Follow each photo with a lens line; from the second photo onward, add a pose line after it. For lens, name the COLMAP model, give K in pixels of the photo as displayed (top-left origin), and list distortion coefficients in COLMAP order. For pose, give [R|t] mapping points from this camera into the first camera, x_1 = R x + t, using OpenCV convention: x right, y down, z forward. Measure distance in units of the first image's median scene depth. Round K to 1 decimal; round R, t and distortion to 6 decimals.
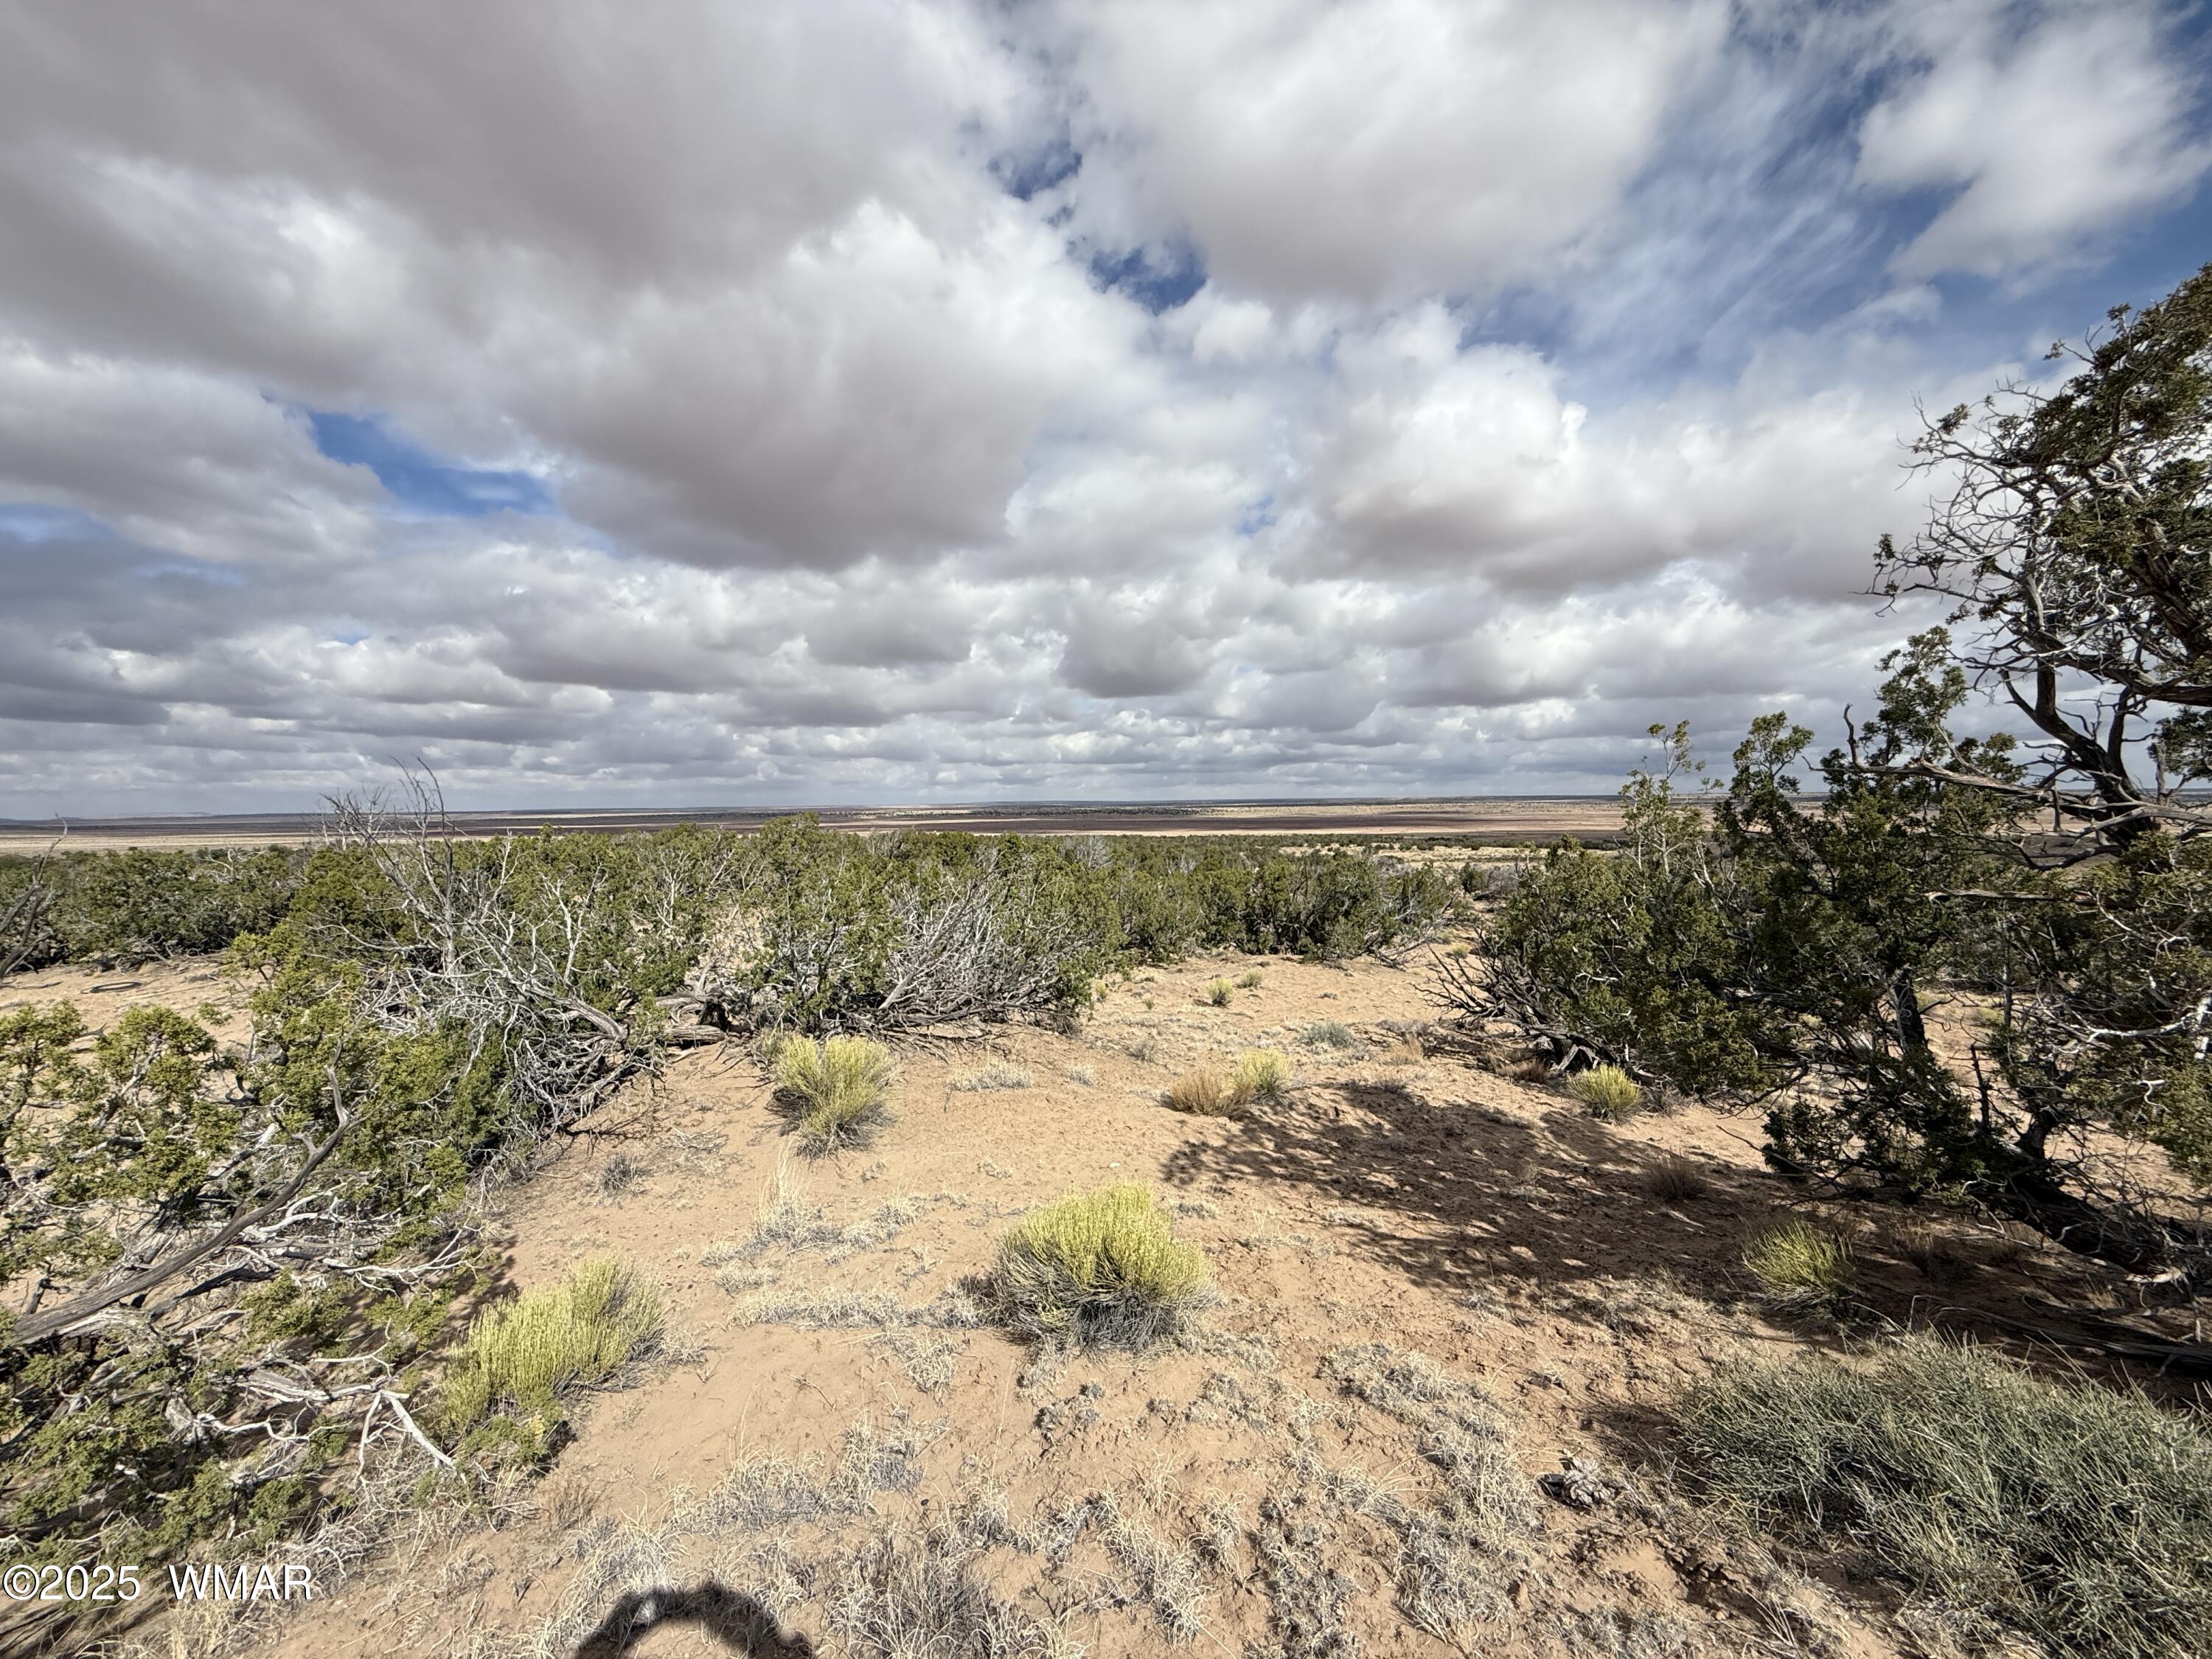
lens RADIAL K [[945.1, 0, 1106.7], [0, 945.1, 830.9], [0, 0, 1]] dist [0.003986, -0.000930]
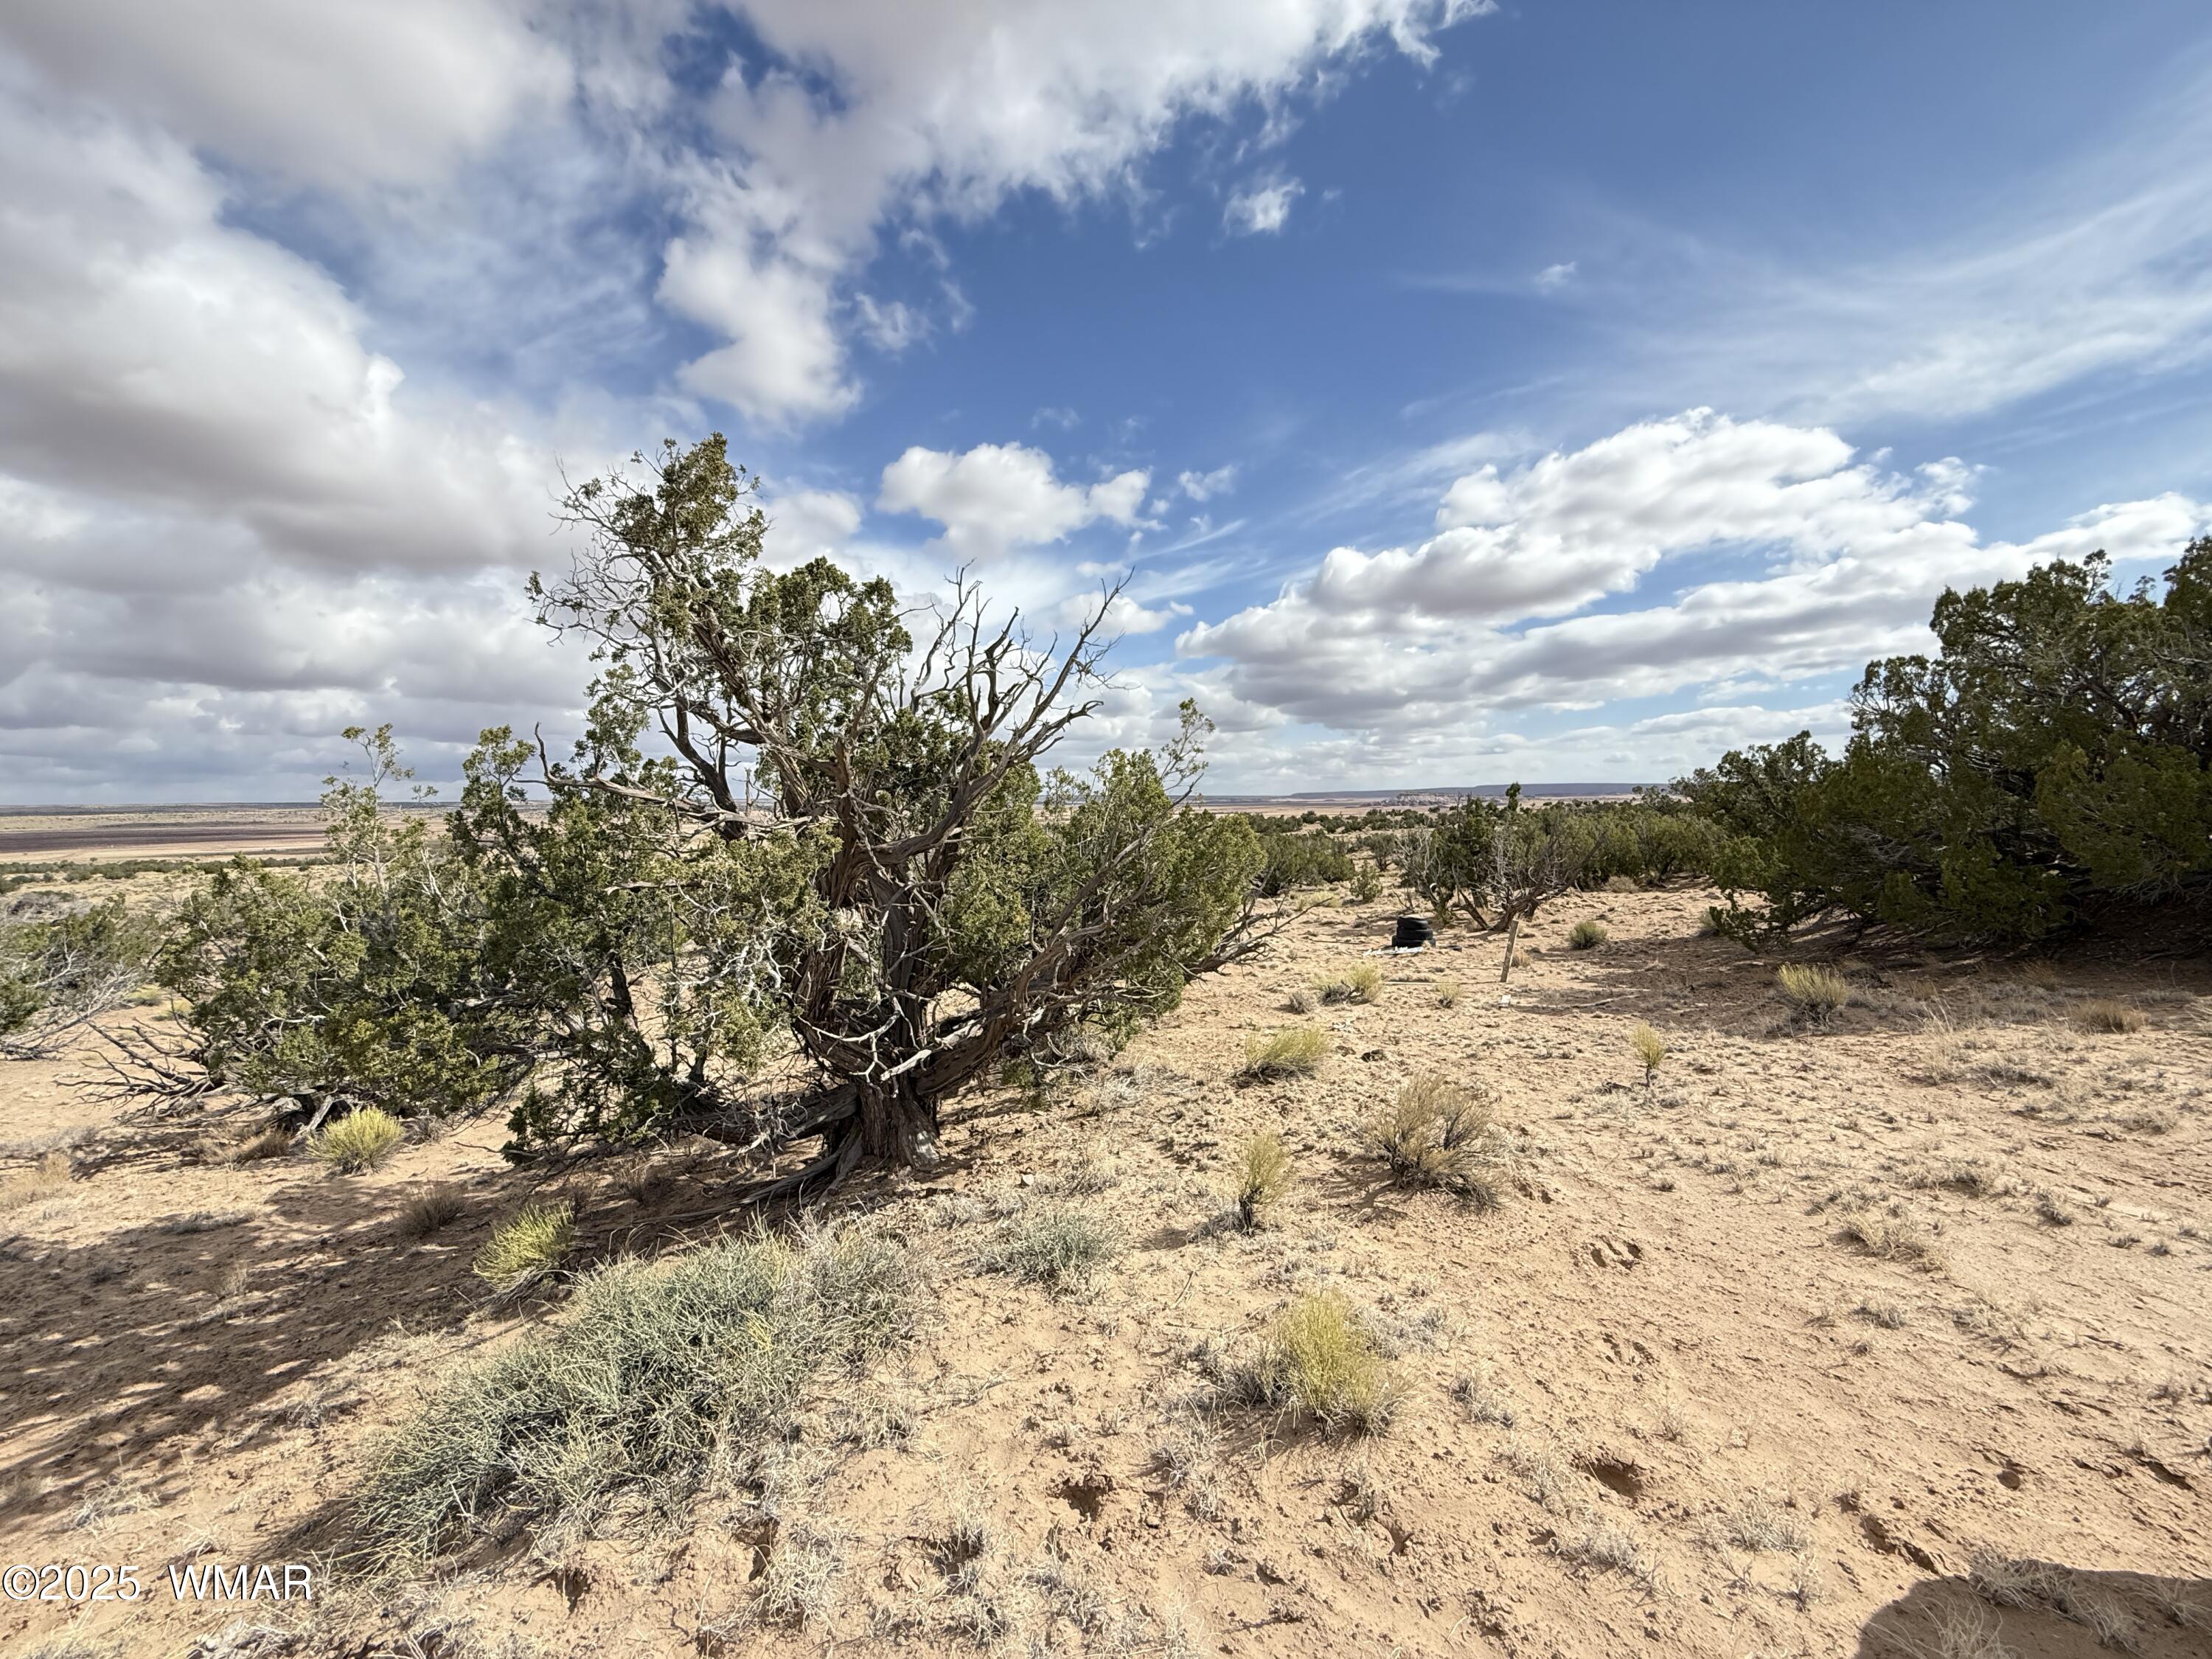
lens RADIAL K [[945.1, 0, 1119.6], [0, 945.1, 831.3], [0, 0, 1]] dist [0.003986, -0.000930]
pose [[0.298684, -0.025753, 0.954004, -0.088027], [0.037759, 0.999172, 0.015151, 0.001370], [-0.953605, 0.031497, 0.299409, 0.047900]]
